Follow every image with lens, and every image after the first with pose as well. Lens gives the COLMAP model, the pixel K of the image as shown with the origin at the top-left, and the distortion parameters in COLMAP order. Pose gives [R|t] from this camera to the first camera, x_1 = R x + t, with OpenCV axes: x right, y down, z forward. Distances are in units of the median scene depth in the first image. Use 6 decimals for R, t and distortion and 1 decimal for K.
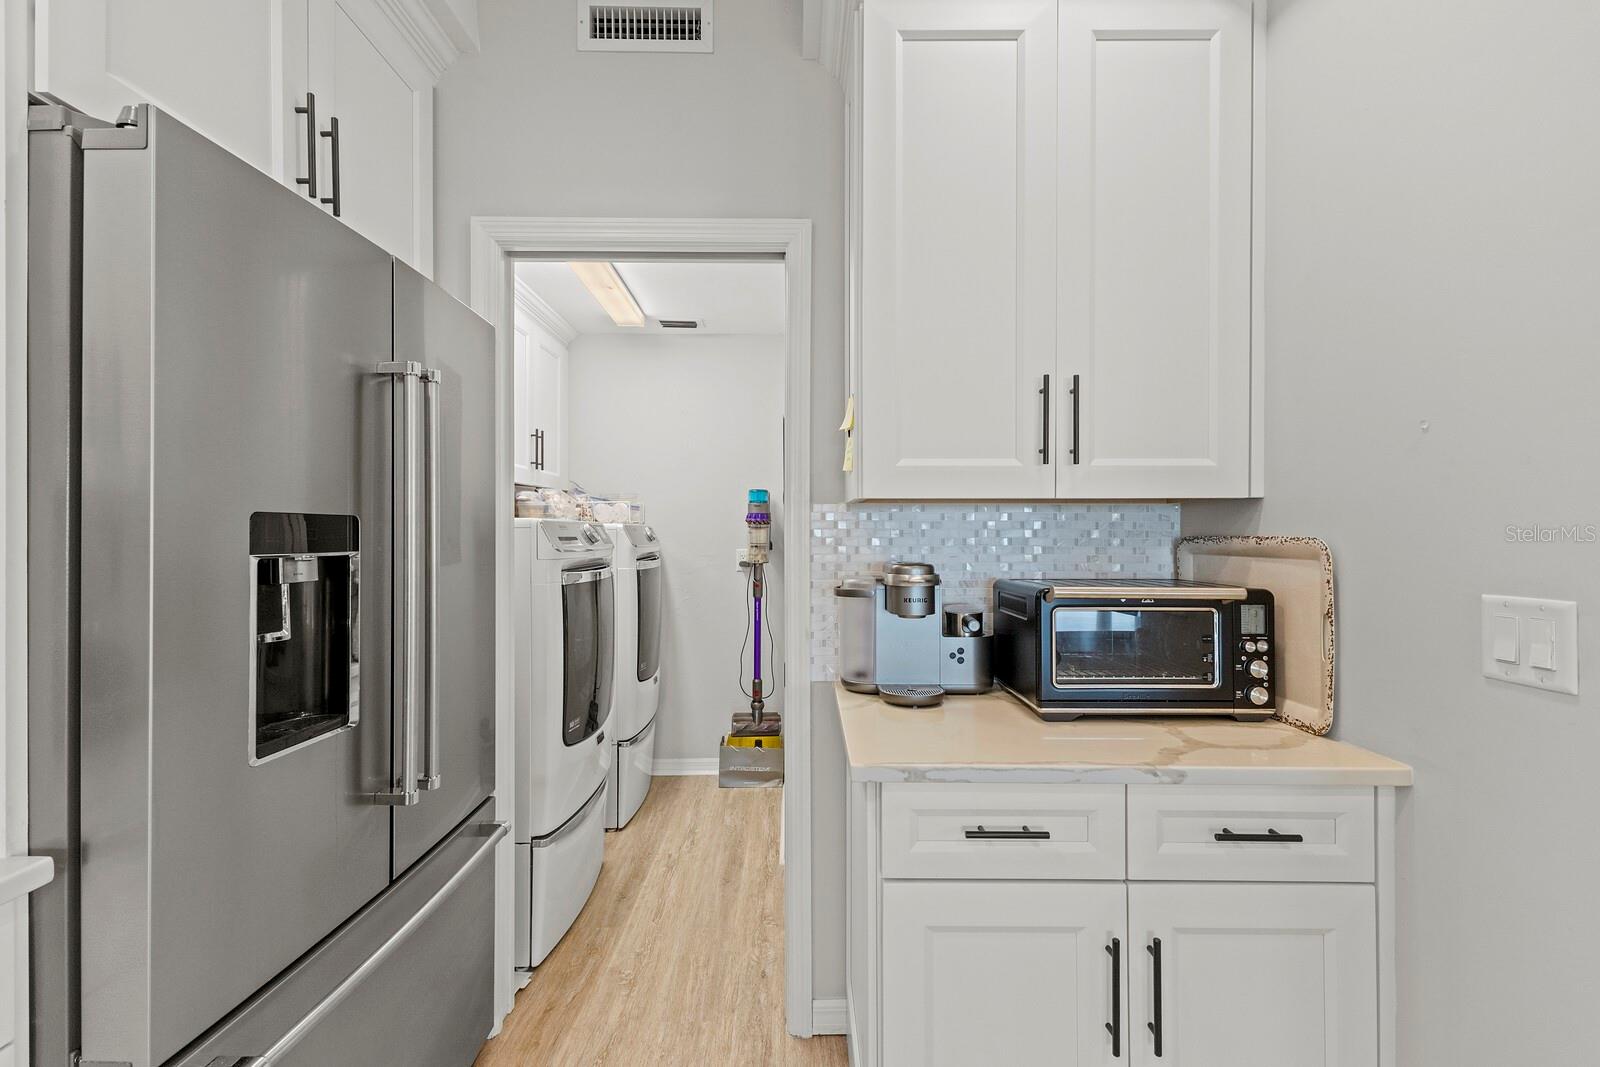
lens RADIAL K [[689.7, 0, 797.5], [0, 689.7, 533.3], [0, 0, 1]] dist [0.008967, -0.000179]
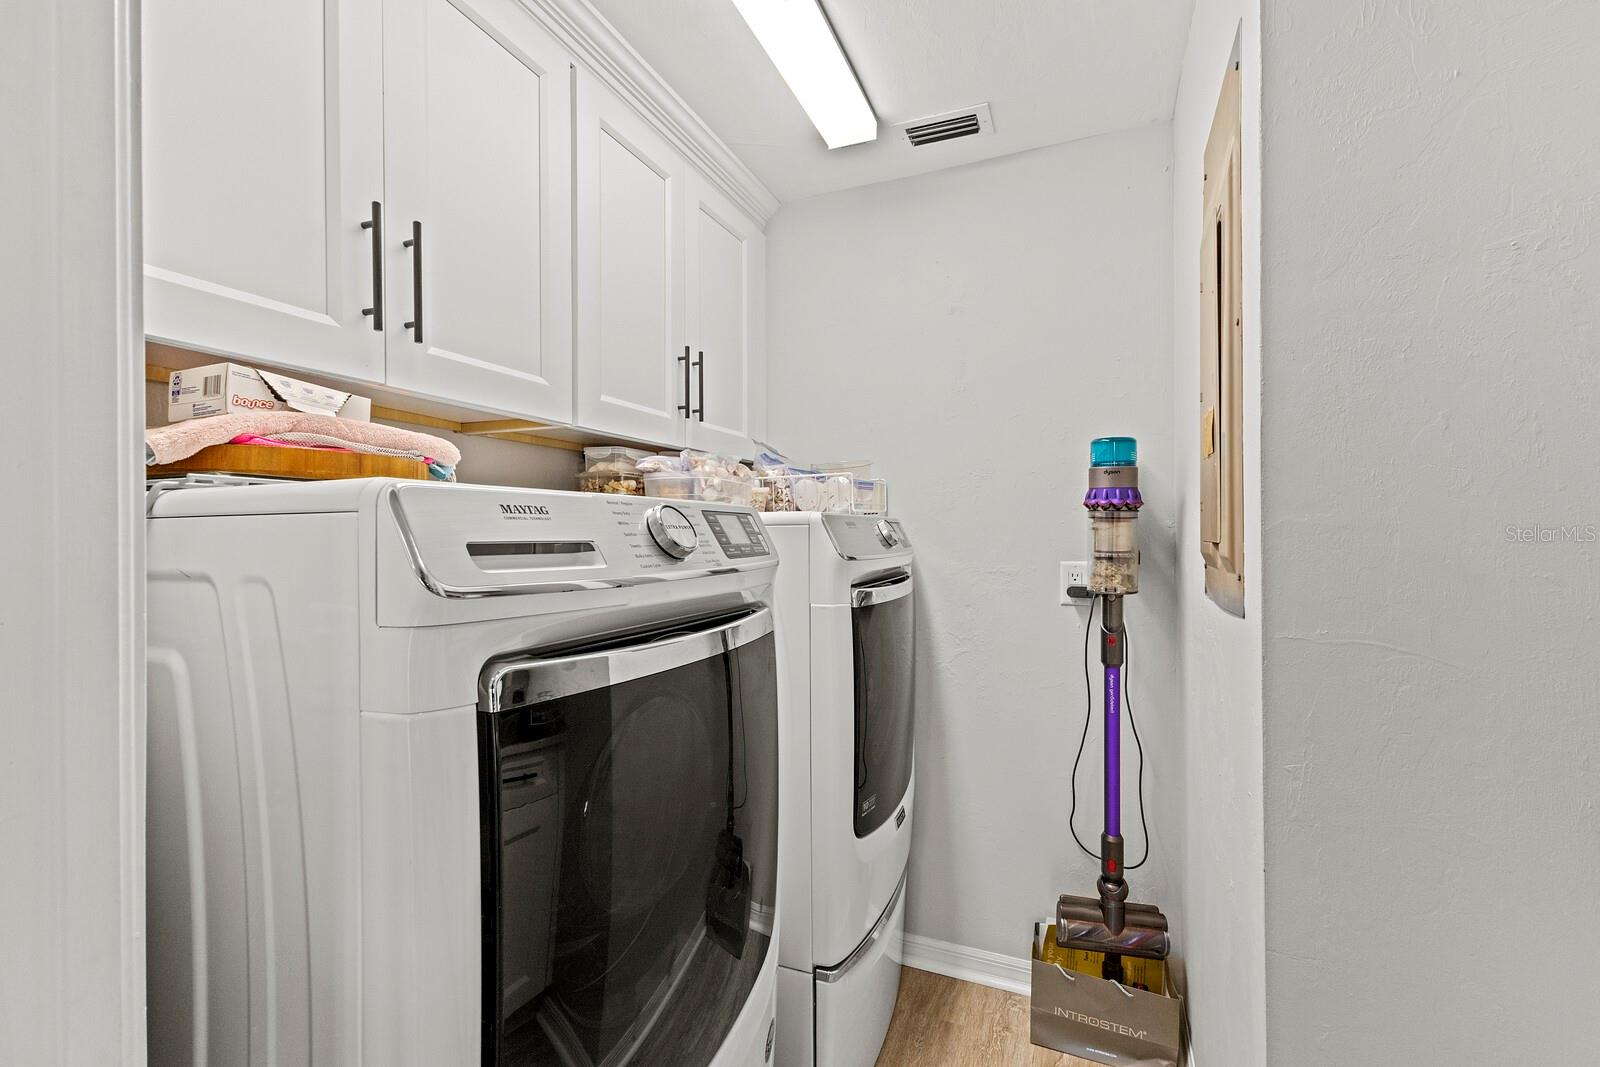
lens RADIAL K [[689.7, 0, 802.8], [0, 689.7, 528.9], [0, 0, 1]] dist [0.008967, -0.000179]
pose [[0.917961, -0.007073, -0.396607, -0.064283], [0.005339, 0.999971, -0.005477, 0.000335], [0.396634, 0.002911, 0.917972, 0.475676]]
